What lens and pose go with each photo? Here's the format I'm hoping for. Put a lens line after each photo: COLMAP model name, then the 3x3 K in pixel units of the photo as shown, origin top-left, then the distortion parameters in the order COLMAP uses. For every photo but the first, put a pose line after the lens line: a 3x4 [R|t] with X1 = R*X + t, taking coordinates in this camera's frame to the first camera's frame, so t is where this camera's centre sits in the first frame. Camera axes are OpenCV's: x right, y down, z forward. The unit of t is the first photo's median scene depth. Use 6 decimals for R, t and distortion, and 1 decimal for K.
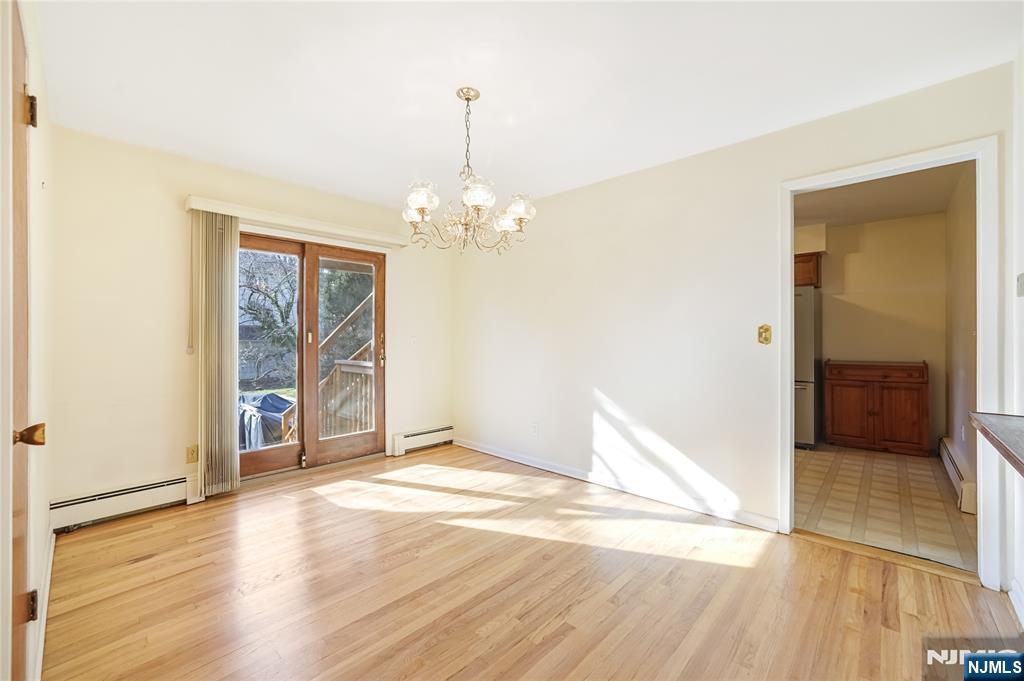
lens RADIAL K [[411.0, 0, 511.1], [0, 411.0, 337.5], [0, 0, 1]] dist [-0.002899, 0.000018]
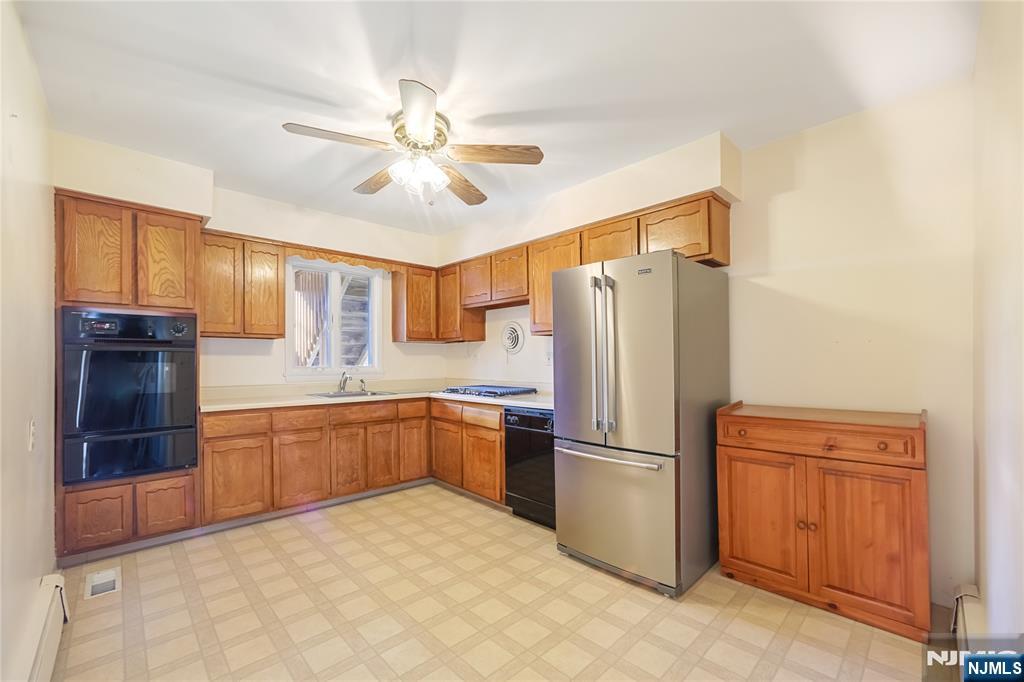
lens RADIAL K [[411.0, 0, 513.1], [0, 411.0, 365.8], [0, 0, 1]] dist [-0.002899, 0.000018]
pose [[0.997616, 0.002031, -0.068979, 0.591579], [-0.001850, 0.999995, 0.002687, 0.006092], [0.068984, -0.002553, 0.997614, 0.524211]]
